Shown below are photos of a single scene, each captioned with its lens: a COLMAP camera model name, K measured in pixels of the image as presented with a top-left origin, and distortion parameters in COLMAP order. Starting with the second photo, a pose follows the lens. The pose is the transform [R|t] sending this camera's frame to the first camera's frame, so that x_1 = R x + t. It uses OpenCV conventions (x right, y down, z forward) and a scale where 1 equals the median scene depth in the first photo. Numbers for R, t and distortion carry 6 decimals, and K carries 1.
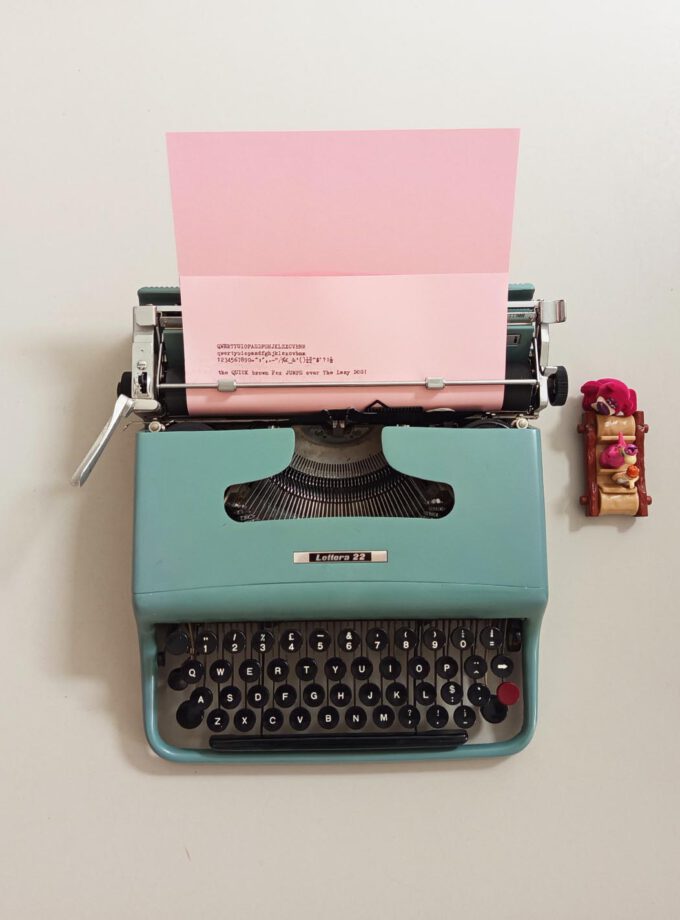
lens RADIAL K [[875.7, 0, 343.2], [0, 875.7, 456.1], [0, 0, 1]] dist [0.085557, 0.000000]
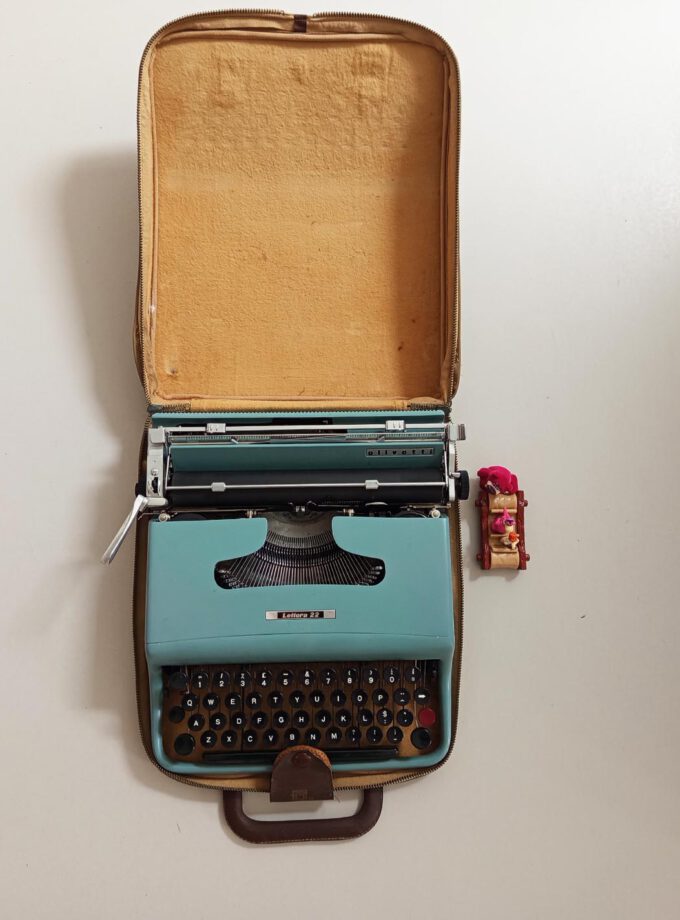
lens RADIAL K [[882.2, 0, 337.2], [0, 882.2, 450.9], [0, 0, 1]] dist [0.044842, 0.000000]
pose [[0.999743, -0.000957, 0.022659, 0.021419], [0.002268, 0.998318, -0.057925, -0.056001], [-0.022565, 0.057961, 0.998064, -0.361231]]
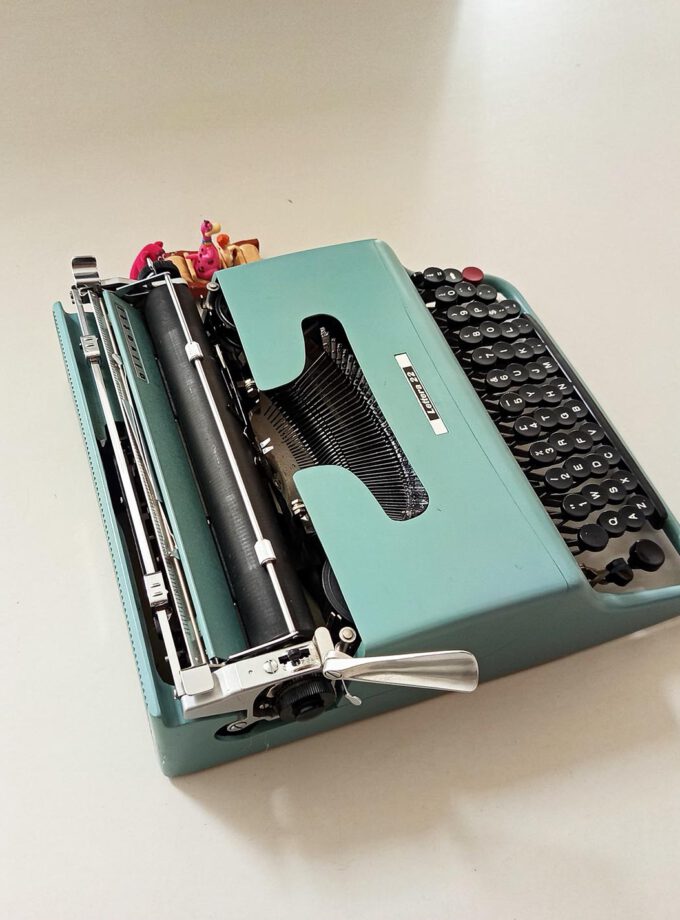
lens RADIAL K [[882.2, 0, 299.1], [0, 882.2, 459.6], [0, 0, 1]] dist [0.044842, 0.000000]
pose [[-0.302529, -0.785866, 0.539343, -0.471822], [0.938467, -0.146689, 0.312668, -0.269326], [-0.166599, 0.600747, 0.781887, 0.366832]]
